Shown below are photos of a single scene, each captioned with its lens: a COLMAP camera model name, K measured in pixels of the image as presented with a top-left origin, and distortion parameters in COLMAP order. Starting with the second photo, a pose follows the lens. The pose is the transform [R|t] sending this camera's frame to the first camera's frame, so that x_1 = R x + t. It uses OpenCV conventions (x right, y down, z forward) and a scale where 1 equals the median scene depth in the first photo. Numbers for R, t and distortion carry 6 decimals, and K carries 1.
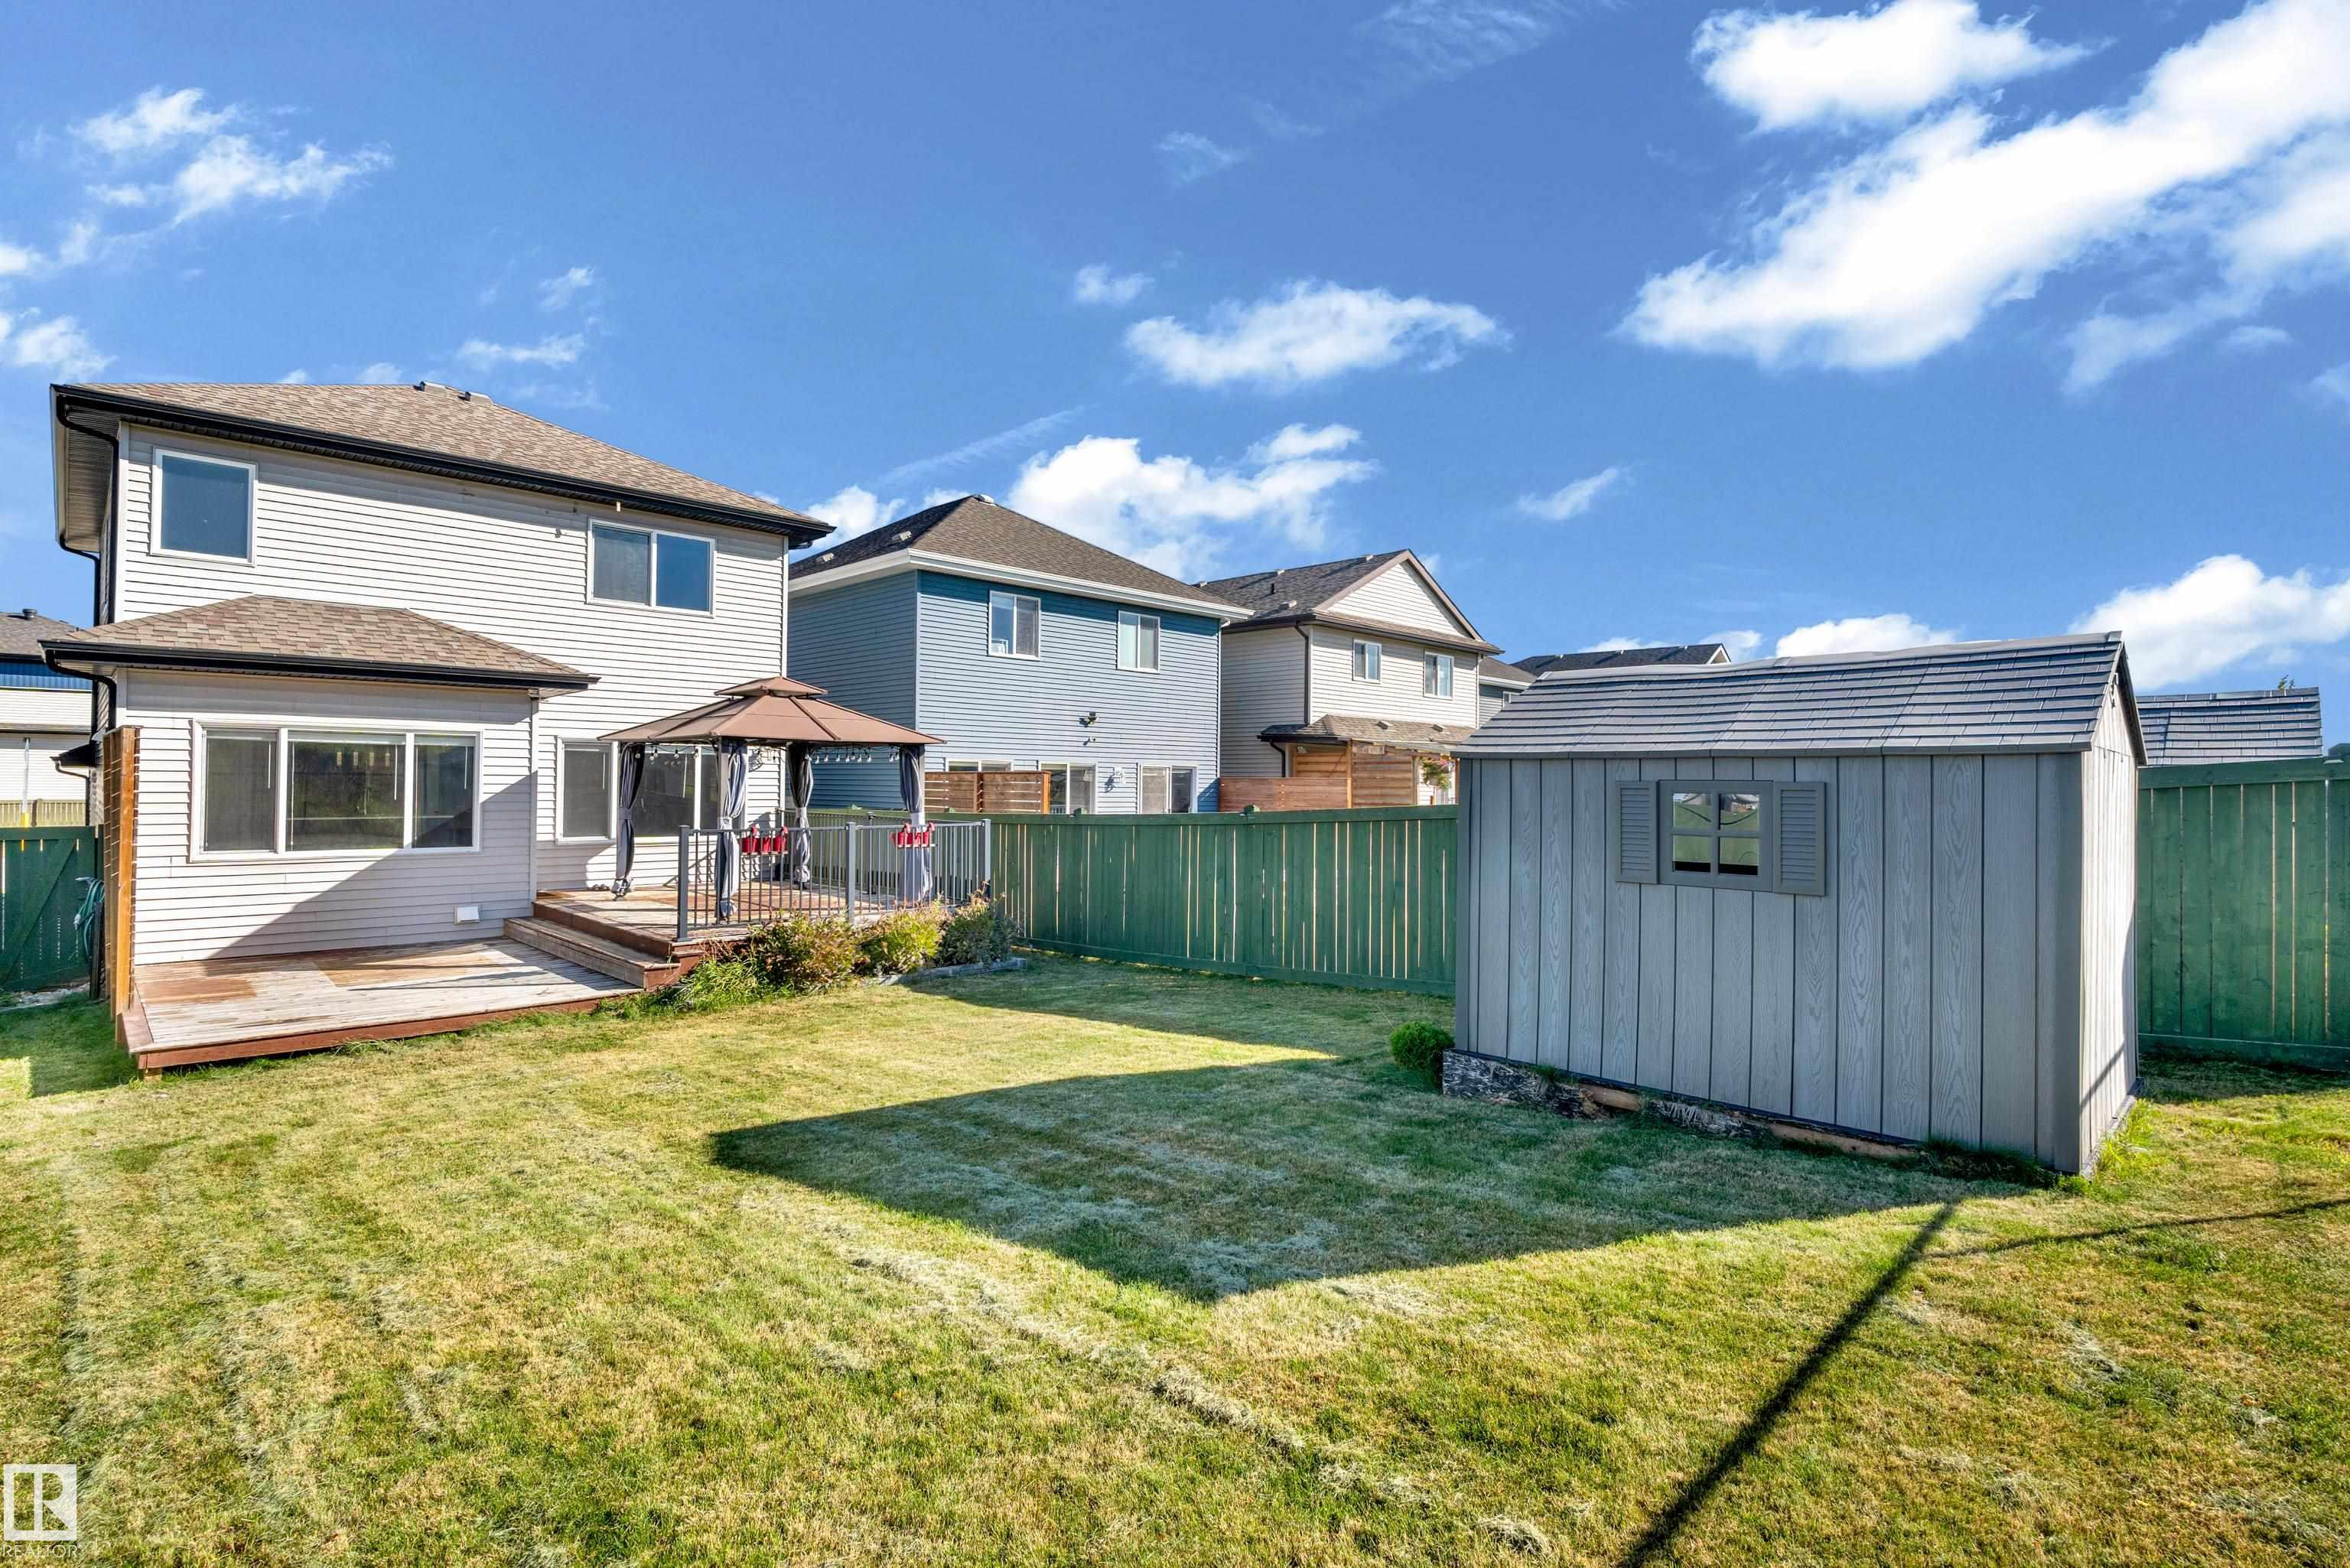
lens RADIAL K [[1096.2, 0, 1177.2], [0, 1096.2, 778.2], [0, 0, 1]] dist [0.001001, -0.000786]
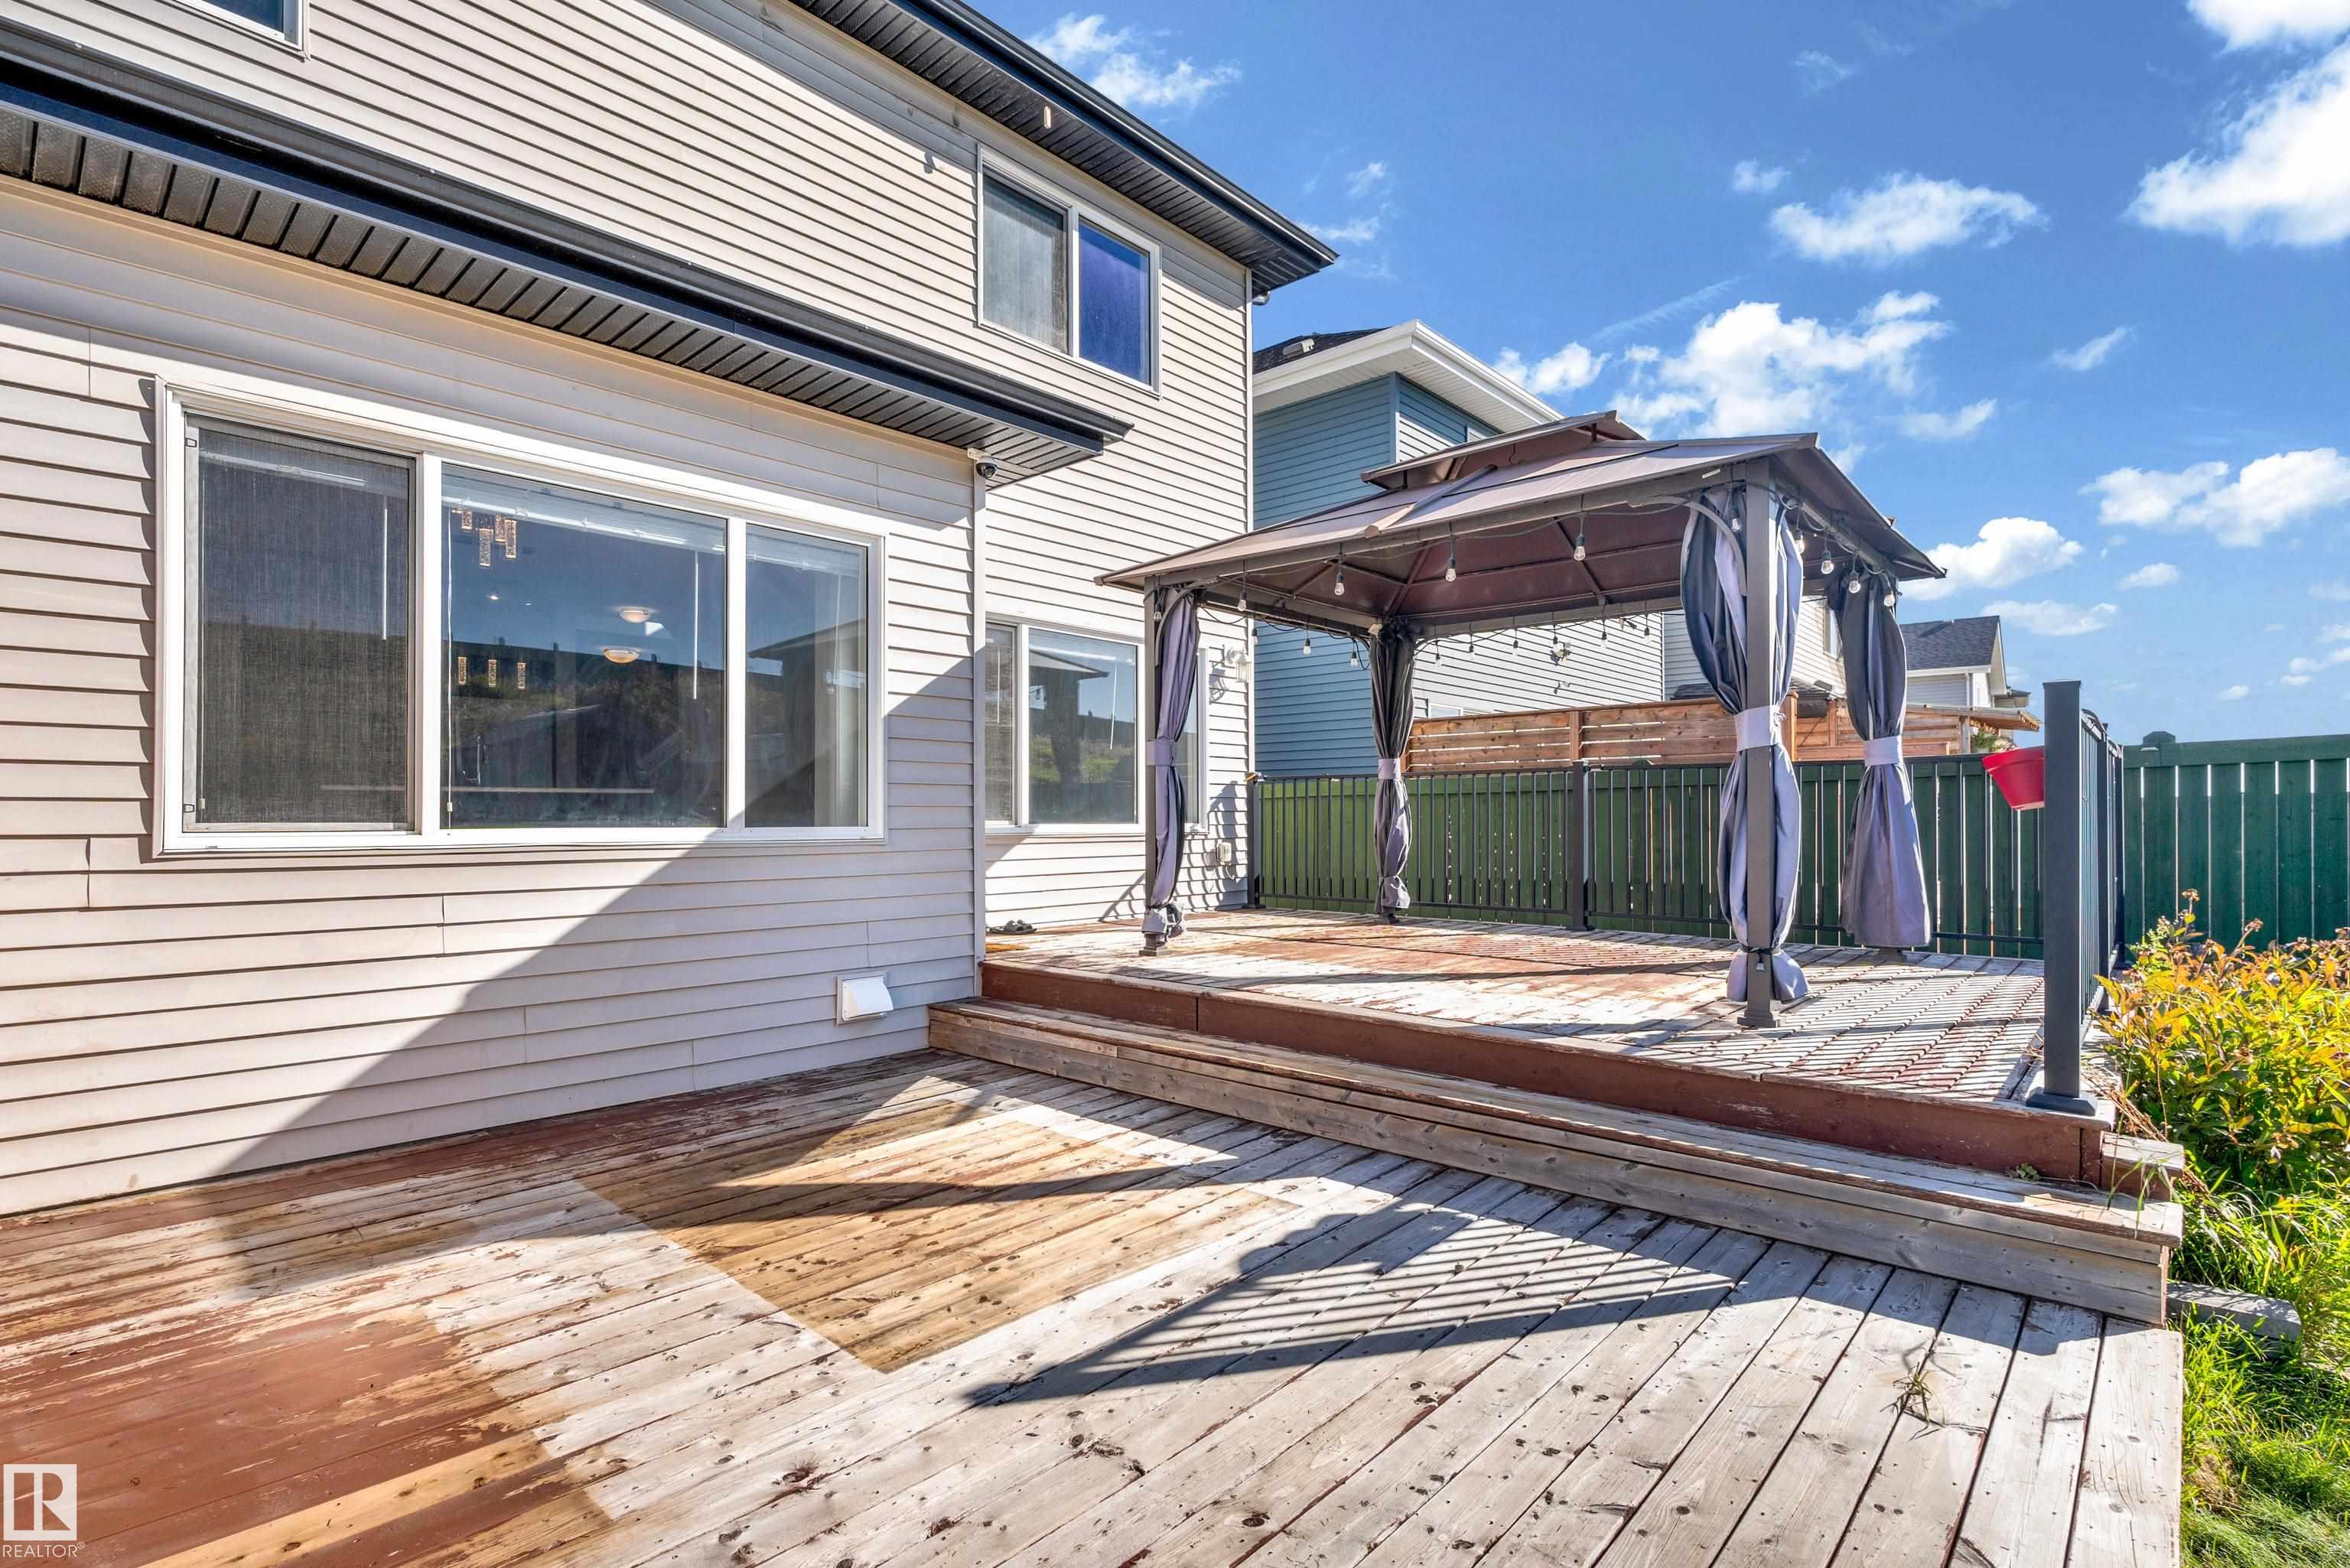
lens RADIAL K [[1096.2, 0, 1145.3], [0, 1096.2, 820.8], [0, 0, 1]] dist [0.001001, -0.000786]
pose [[0.999009, -0.019661, 0.039932, -0.575652], [0.019738, 0.999804, -0.001524, 0.064863], [-0.039894, 0.002311, 0.999201, 0.619128]]
